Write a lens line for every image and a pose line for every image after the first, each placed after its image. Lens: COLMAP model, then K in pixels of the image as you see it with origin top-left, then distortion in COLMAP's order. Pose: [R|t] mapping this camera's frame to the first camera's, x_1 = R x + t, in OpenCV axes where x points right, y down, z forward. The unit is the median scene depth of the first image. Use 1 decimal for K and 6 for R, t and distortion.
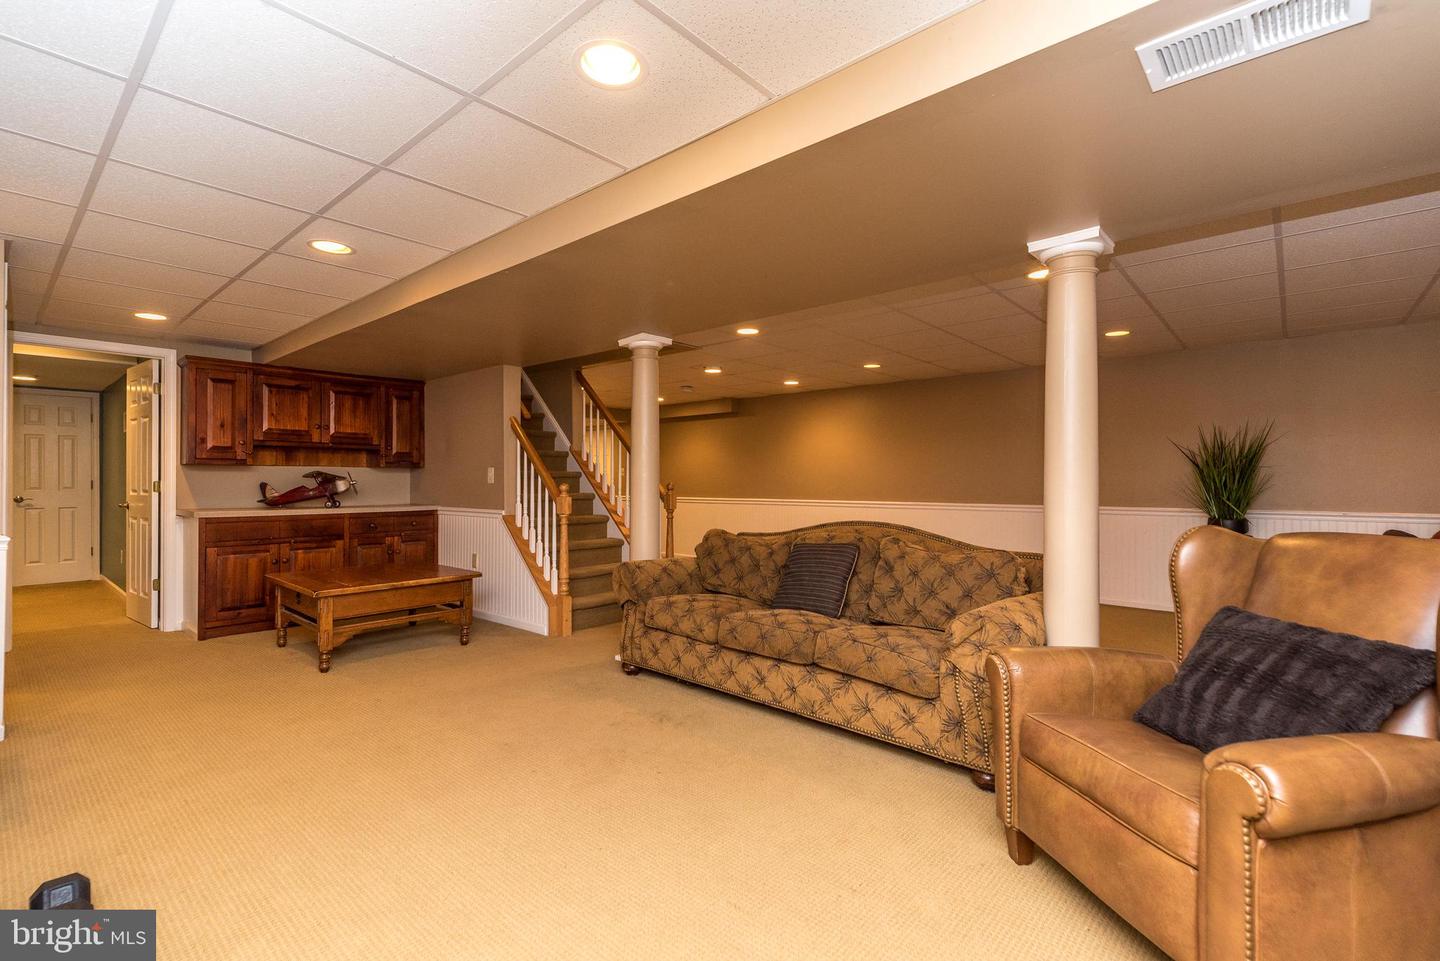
lens RADIAL K [[636.9, 0, 720.0], [0, 636.9, 480.5], [0, 0, 1]] dist [0.001391, 0.000128]
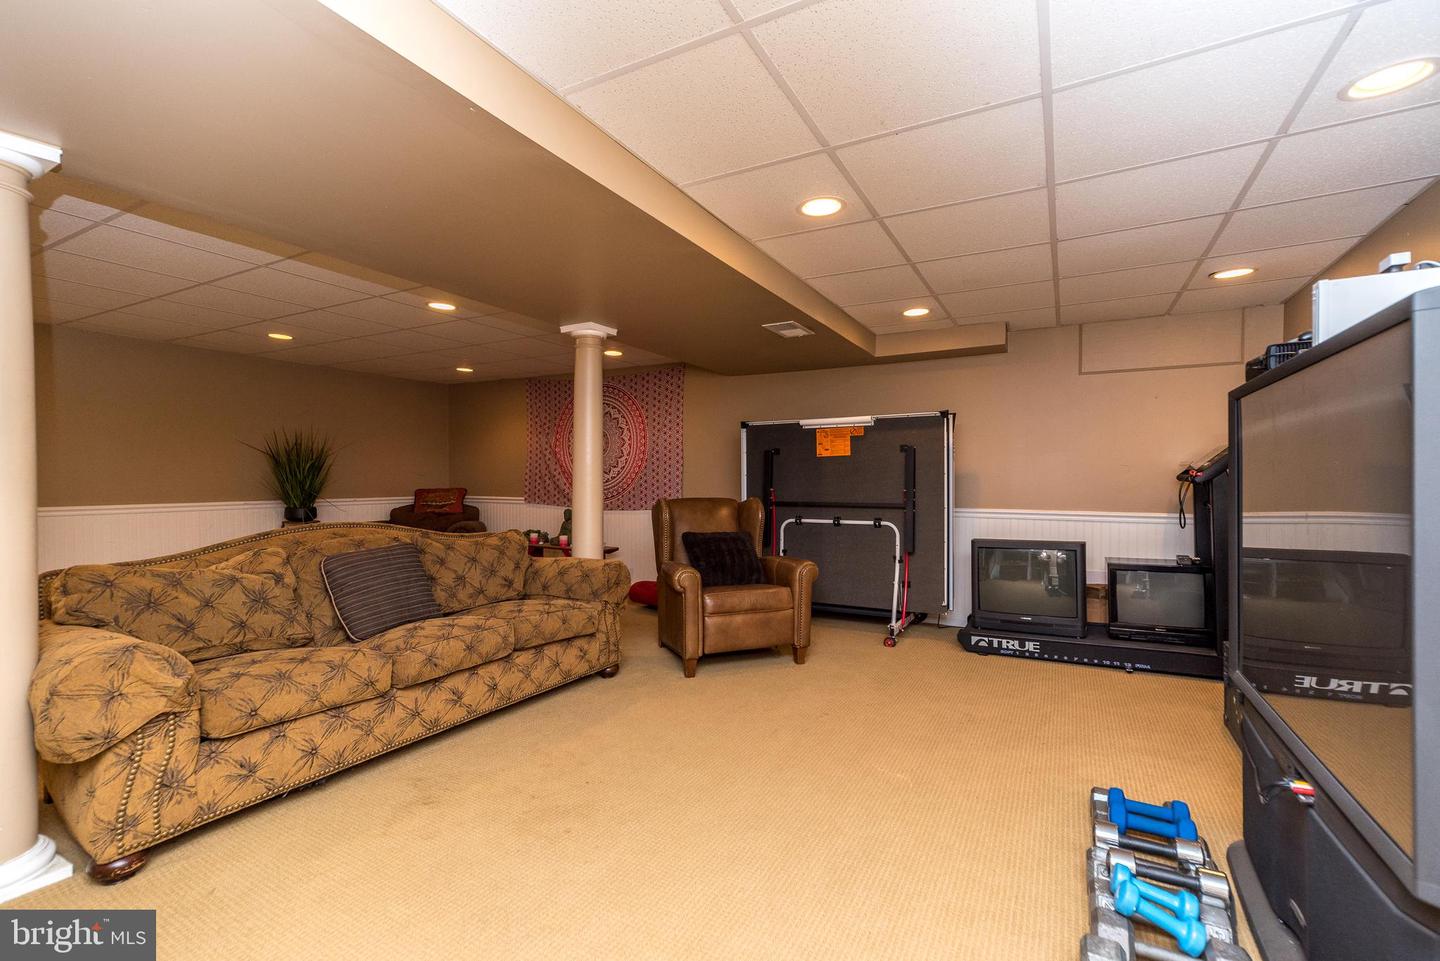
lens RADIAL K [[624.2, 0, 750.0], [0, 624.2, 477.2], [0, 0, 1]] dist [0.000139, -0.000038]
pose [[-0.250182, 0.003879, 0.968191, -0.845646], [-0.002176, 0.999987, -0.004569, 0.007145], [-0.968196, -0.003250, -0.250170, 0.793149]]
